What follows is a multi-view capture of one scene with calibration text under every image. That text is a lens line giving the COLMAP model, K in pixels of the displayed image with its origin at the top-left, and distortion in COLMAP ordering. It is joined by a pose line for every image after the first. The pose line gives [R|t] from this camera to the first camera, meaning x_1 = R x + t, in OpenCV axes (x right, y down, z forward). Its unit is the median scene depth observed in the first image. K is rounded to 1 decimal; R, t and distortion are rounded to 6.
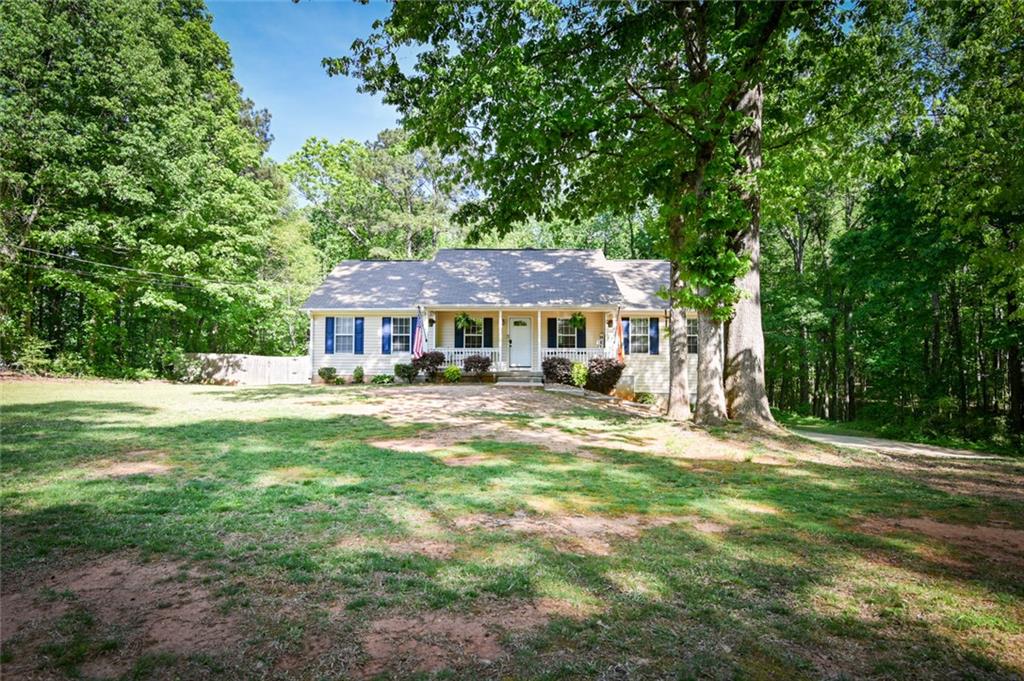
lens RADIAL K [[504.2, 0, 519.0], [0, 504.2, 342.4], [0, 0, 1]] dist [-0.012289, -0.000079]
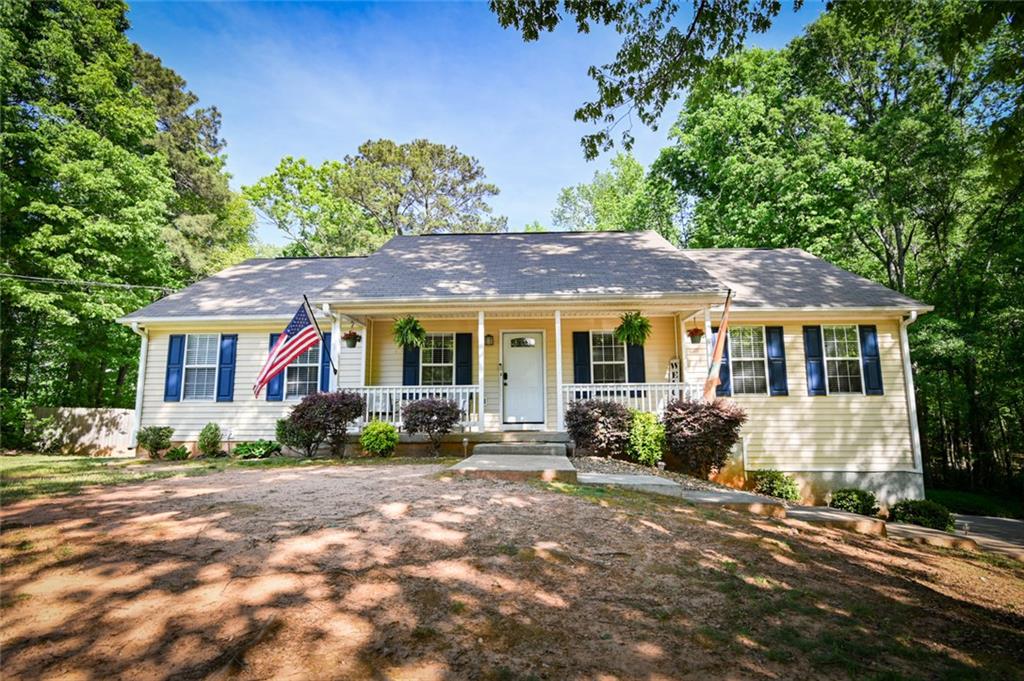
lens RADIAL K [[504.2, 0, 519.0], [0, 504.2, 342.4], [0, 0, 1]] dist [-0.012289, -0.000079]
pose [[0.999563, -0.014255, -0.025908, 0.013508], [0.011277, 0.993680, -0.111681, 0.024282], [0.027337, 0.111340, 0.993406, 0.469307]]
